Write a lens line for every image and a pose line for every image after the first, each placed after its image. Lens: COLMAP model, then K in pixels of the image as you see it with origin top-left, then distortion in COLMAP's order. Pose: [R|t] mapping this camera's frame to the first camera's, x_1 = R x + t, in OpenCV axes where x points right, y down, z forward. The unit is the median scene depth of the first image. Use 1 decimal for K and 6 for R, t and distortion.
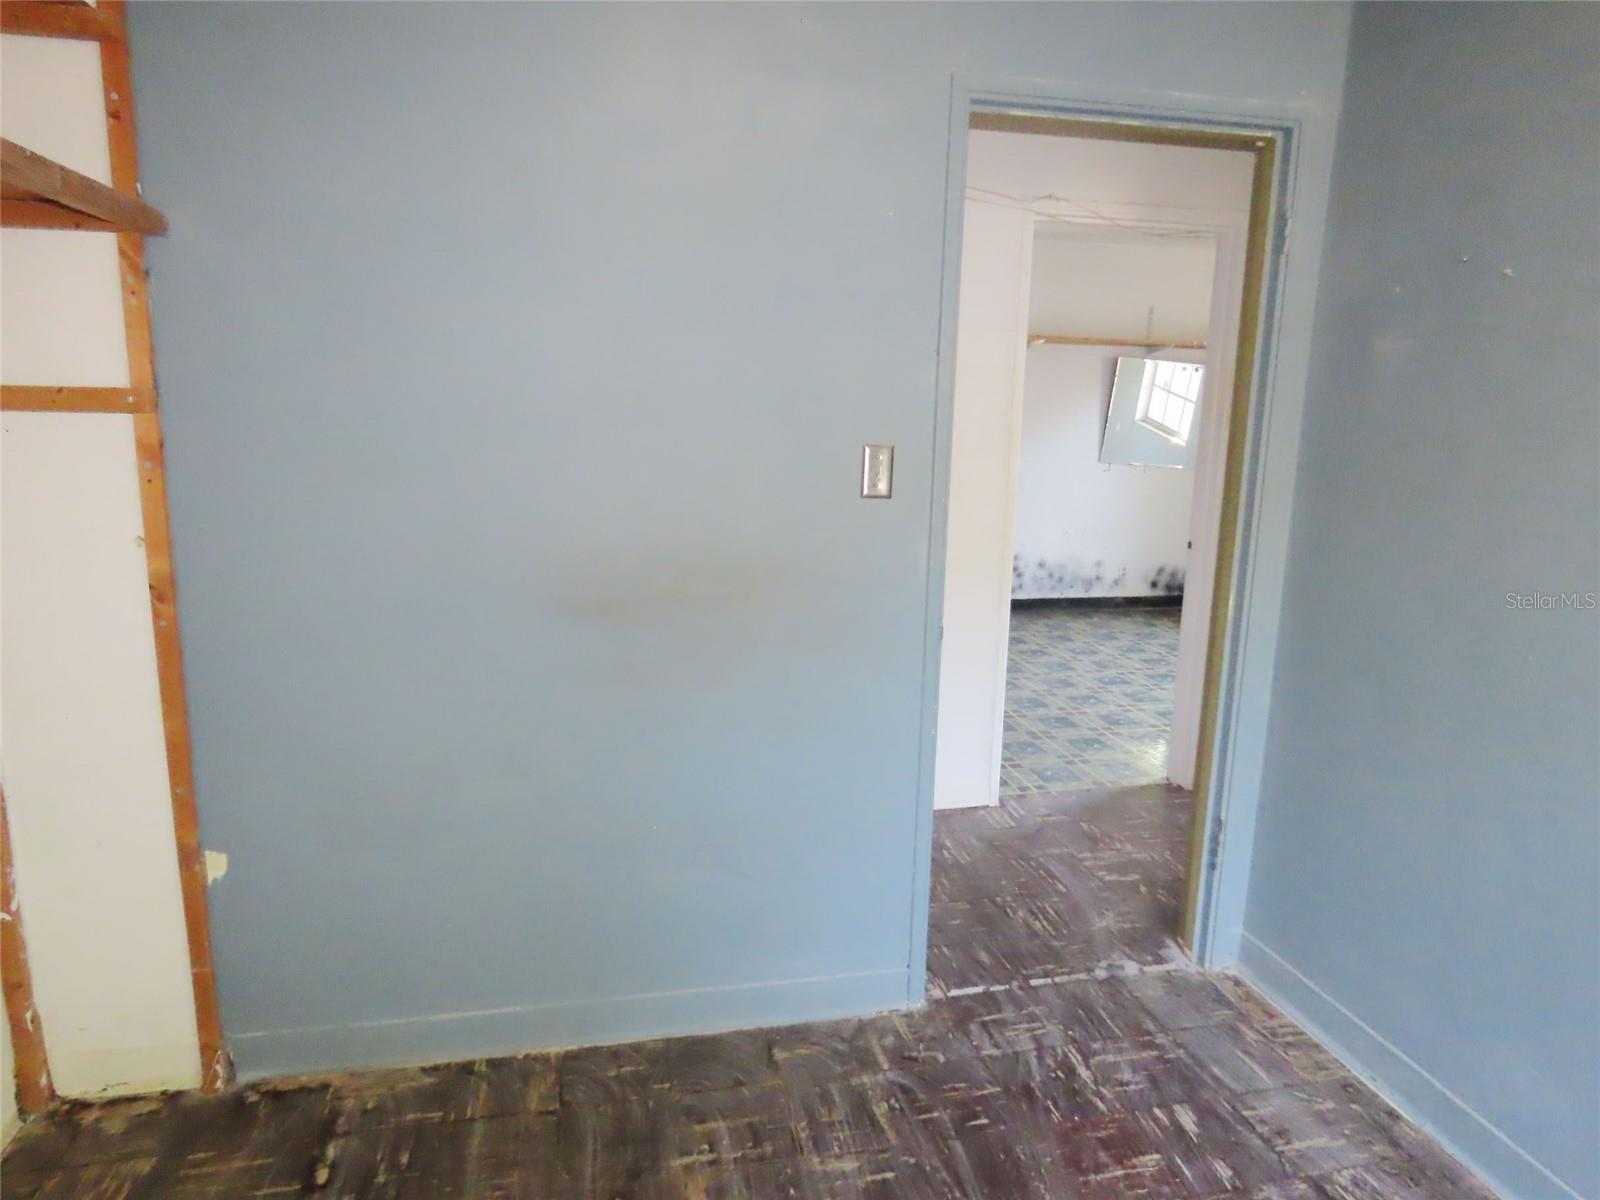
lens RADIAL K [[1008.4, 0, 800.0], [0, 1008.4, 600.0], [0, 0, 1]] dist [-0.009350, 0.000375]
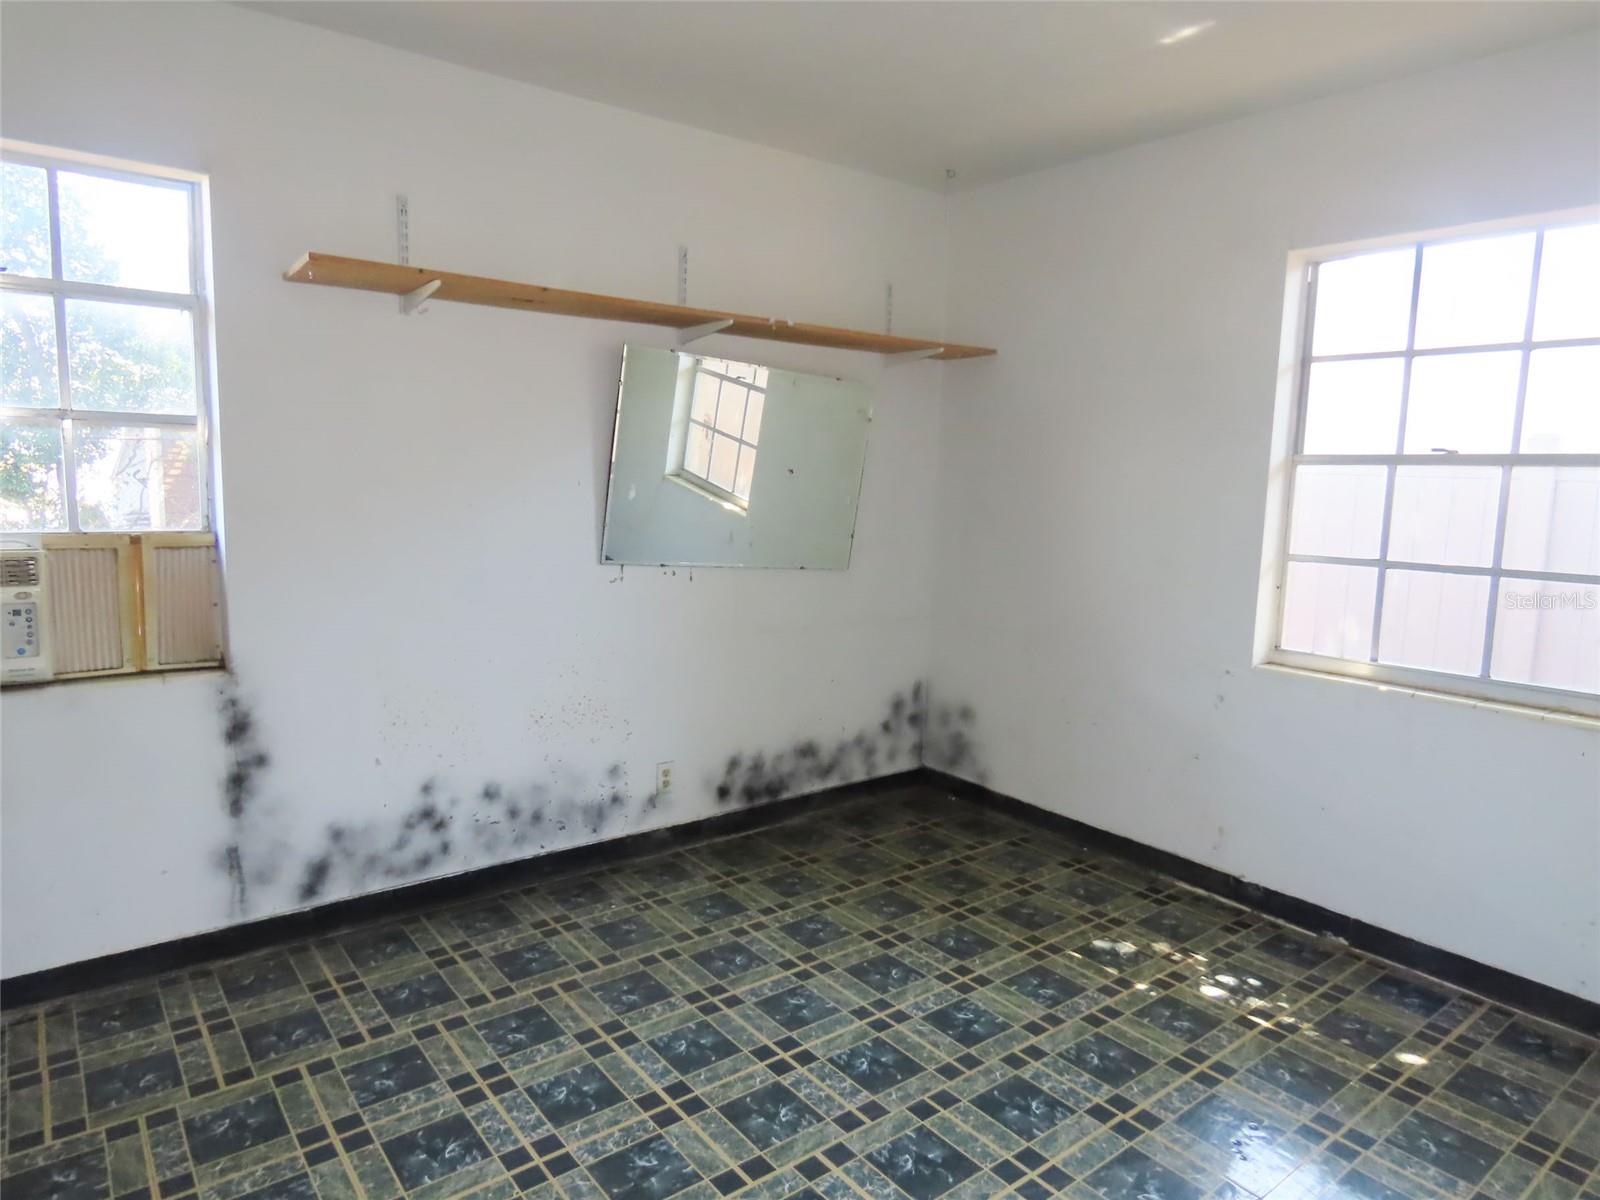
lens RADIAL K [[1008.4, 0, 800.0], [0, 1008.4, 600.0], [0, 0, 1]] dist [-0.009350, 0.000375]
pose [[0.900751, -0.052583, 0.431142, 0.171103], [0.073933, 0.996720, -0.032900, -0.094782], [-0.427998, 0.061510, 0.901684, 0.516789]]
